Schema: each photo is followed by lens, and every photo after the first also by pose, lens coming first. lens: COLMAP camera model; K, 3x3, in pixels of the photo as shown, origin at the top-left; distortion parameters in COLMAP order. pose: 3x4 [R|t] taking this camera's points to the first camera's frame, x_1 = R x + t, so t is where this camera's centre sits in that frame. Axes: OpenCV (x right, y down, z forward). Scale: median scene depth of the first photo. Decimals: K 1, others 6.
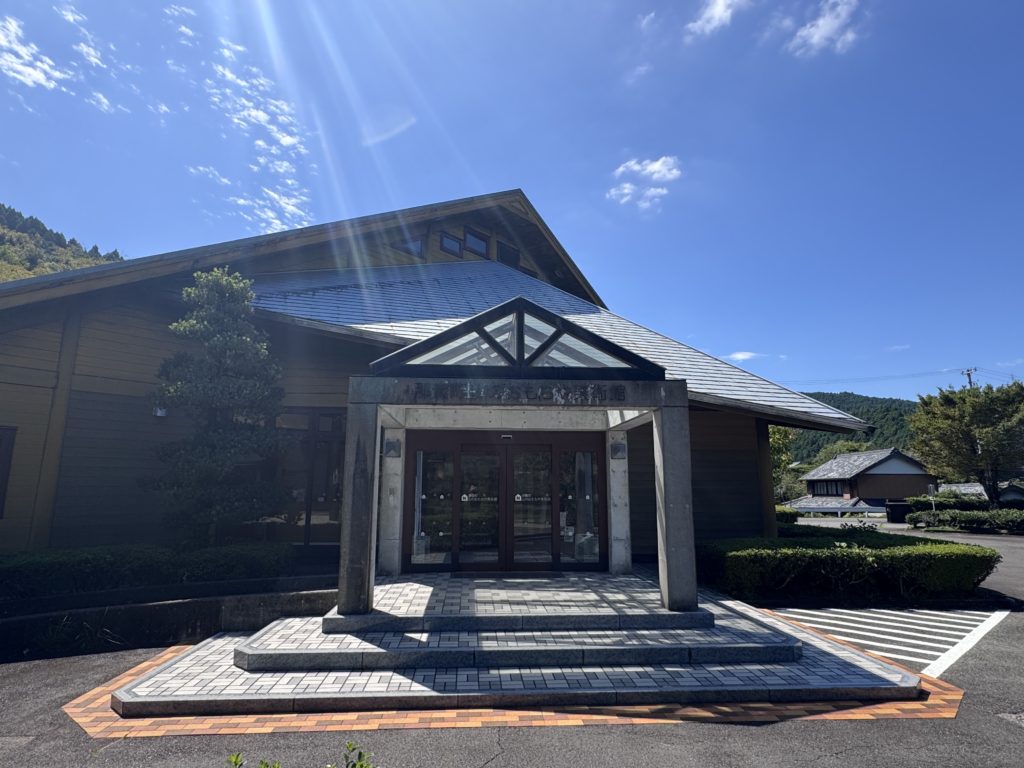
lens RADIAL K [[587.8, 0, 521.9], [0, 587.8, 385.6], [0, 0, 1]] dist [-0.001040, -0.000261]
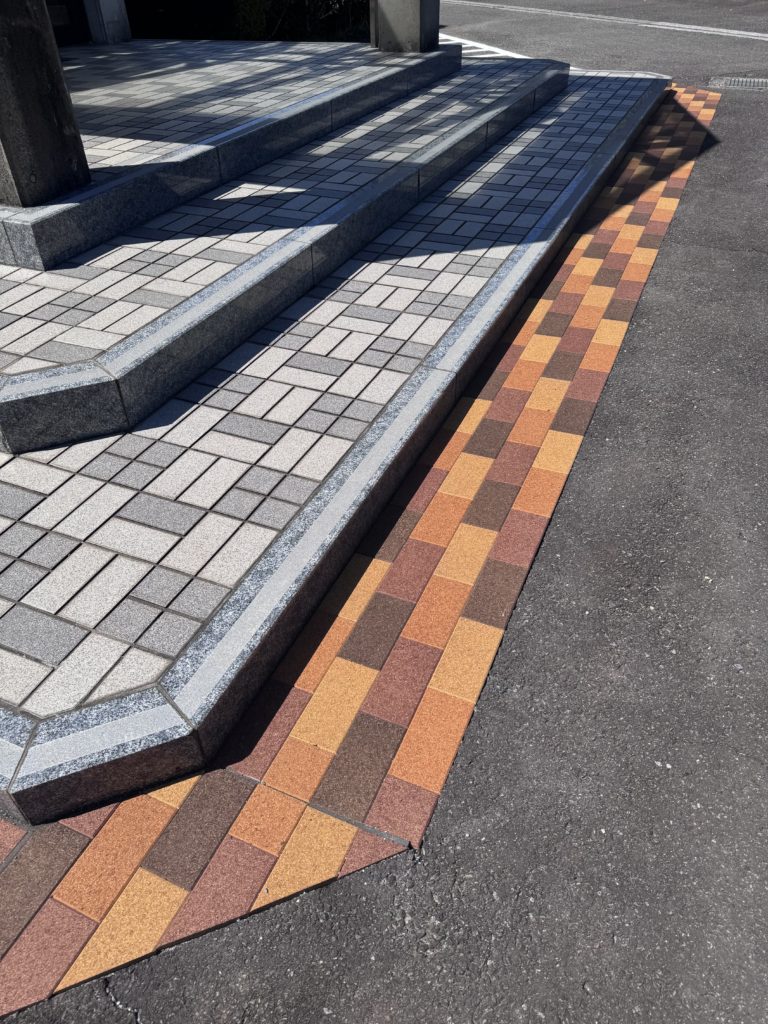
lens RADIAL K [[725.5, 0, 374.7], [0, 725.5, 504.5], [0, 0, 1]] dist [0.028394, -0.036549]
pose [[0.473274, -0.564245, 0.676490, -0.688515], [-0.114722, 0.721922, 0.682398, 0.261033], [-0.873413, -0.400570, 0.276936, 0.800176]]
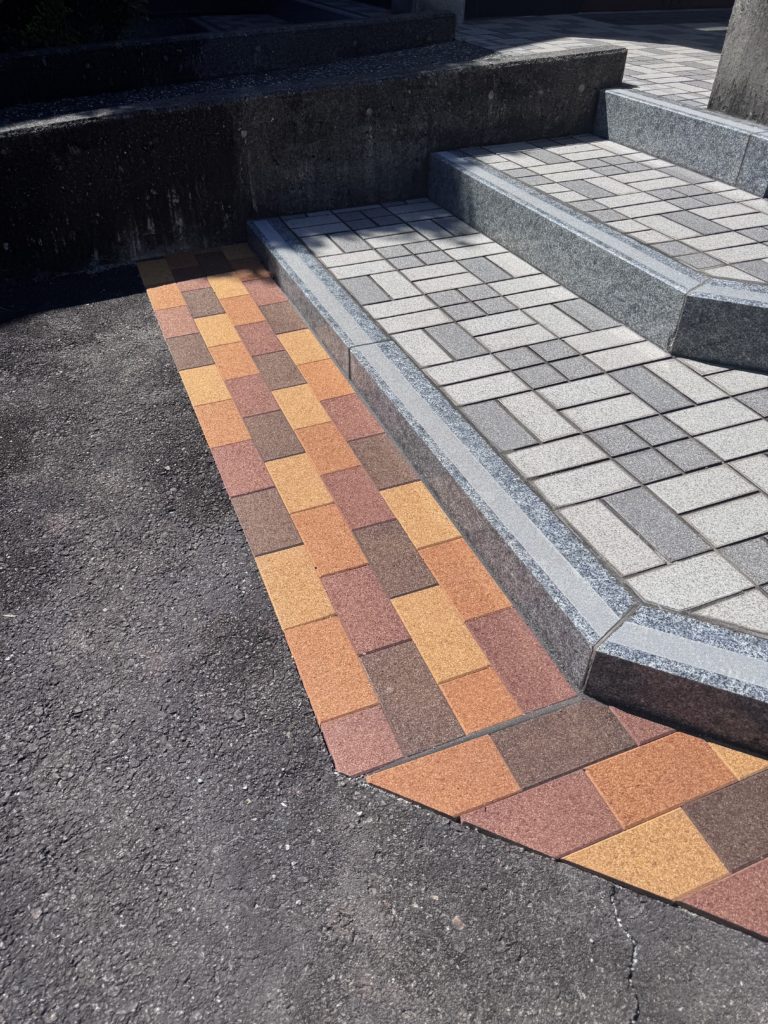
lens RADIAL K [[725.5, 0, 379.5], [0, 725.5, 514.0], [0, 0, 1]] dist [0.028394, -0.036549]
pose [[0.951988, -0.190151, 0.239919, -0.740303], [-0.057206, 0.659402, 0.749610, 0.308962], [-0.300742, -0.727345, 0.616866, 0.840589]]
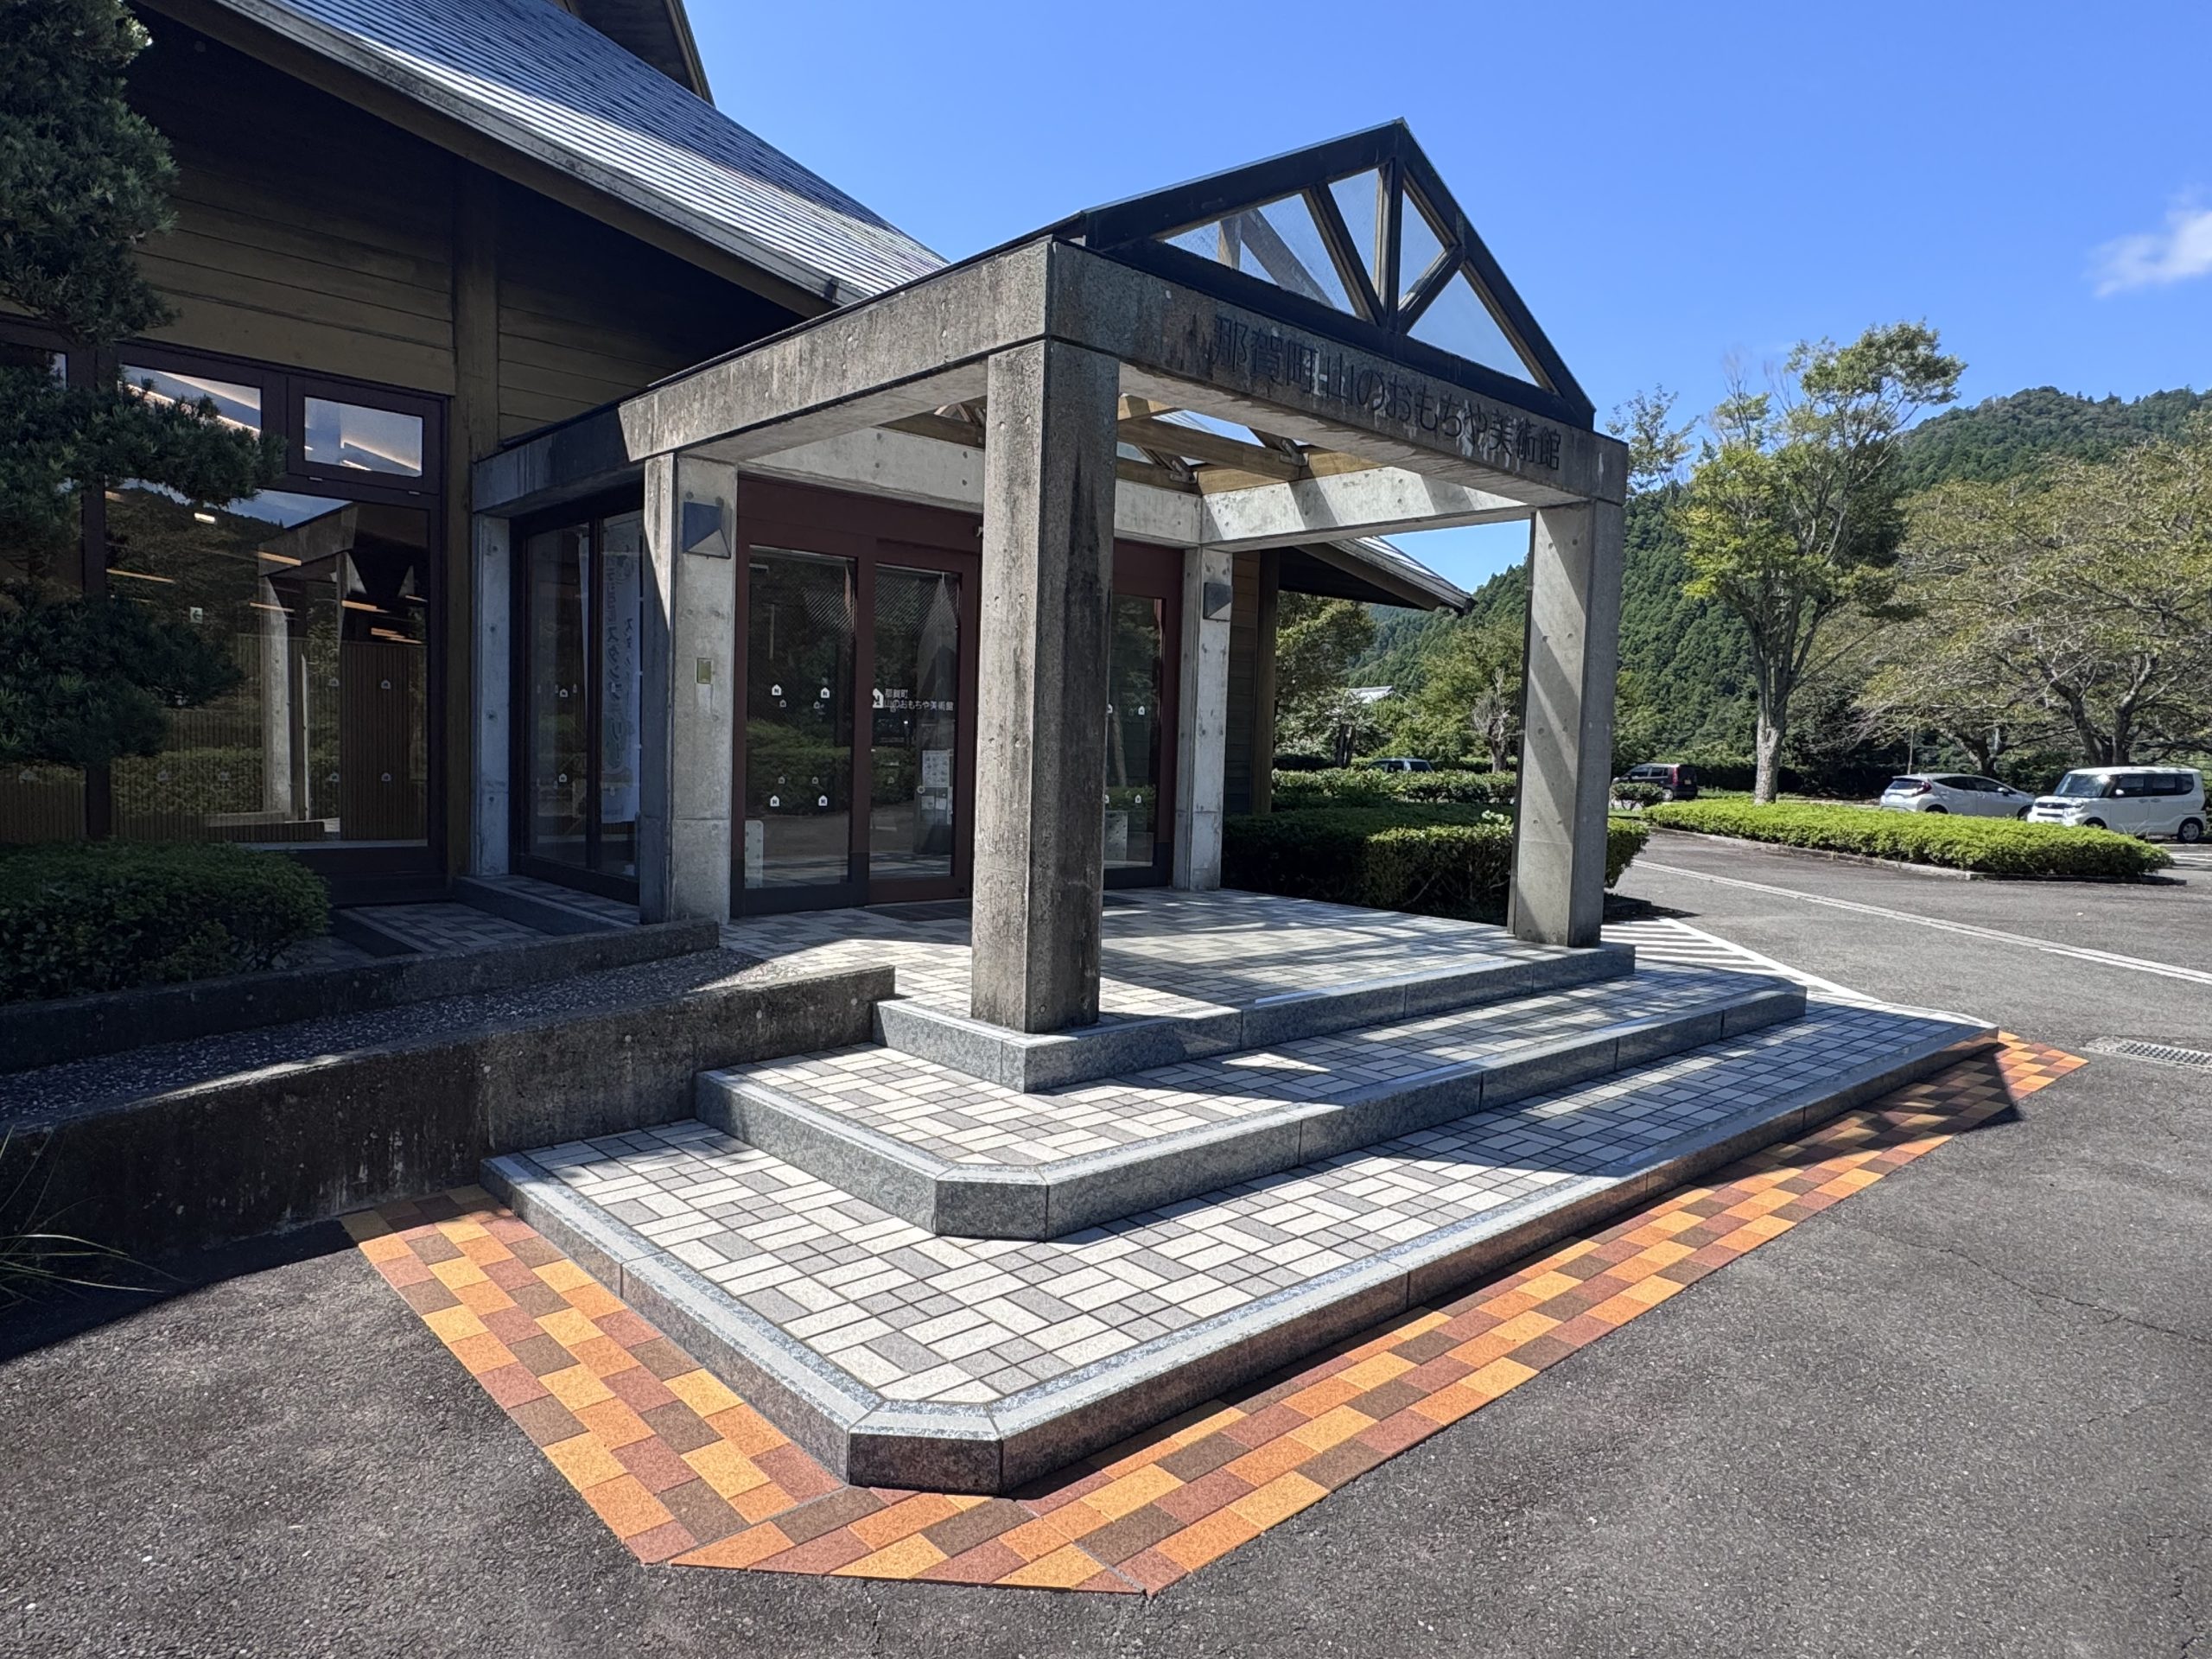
lens RADIAL K [[1344.8, 0, 1098.3], [0, 1344.8, 826.8], [0, 0, 1]] dist [-0.002011, 0.002952]
pose [[0.784393, -0.018294, 0.619994, -0.867763], [-0.133534, 0.971146, 0.197598, 0.162451], [-0.605720, -0.237784, 0.759317, 0.549900]]
